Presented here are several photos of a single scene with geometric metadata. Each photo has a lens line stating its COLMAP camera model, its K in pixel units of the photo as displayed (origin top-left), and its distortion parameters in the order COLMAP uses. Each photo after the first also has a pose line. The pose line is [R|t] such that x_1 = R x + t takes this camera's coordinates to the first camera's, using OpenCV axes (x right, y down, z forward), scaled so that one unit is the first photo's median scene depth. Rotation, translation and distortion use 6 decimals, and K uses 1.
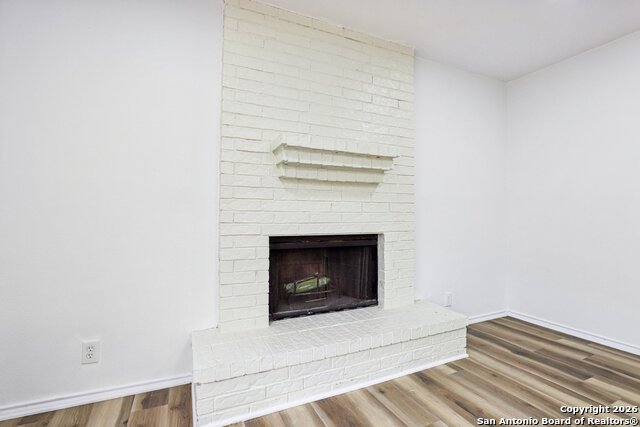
lens RADIAL K [[297.7, 0, 325.1], [0, 297.7, 215.5], [0, 0, 1]] dist [-0.031648, 0.004014]
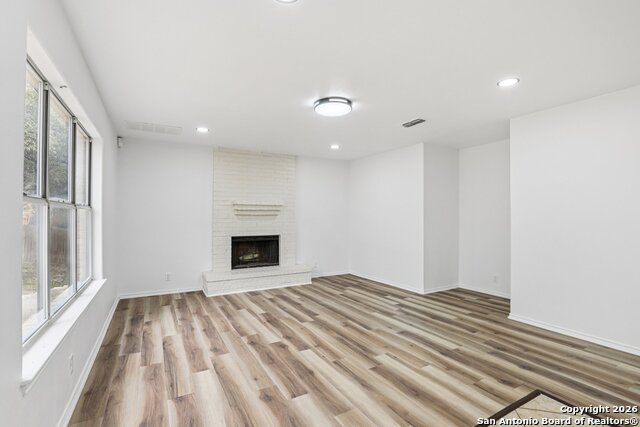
lens RADIAL K [[297.7, 0, 323.2], [0, 297.7, 215.4], [0, 0, 1]] dist [-0.031648, 0.004014]
pose [[0.996279, -0.001932, 0.086162, 0.381815], [0.001497, 0.999986, 0.005119, -0.125343], [-0.086170, -0.004971, 0.996268, -1.626554]]
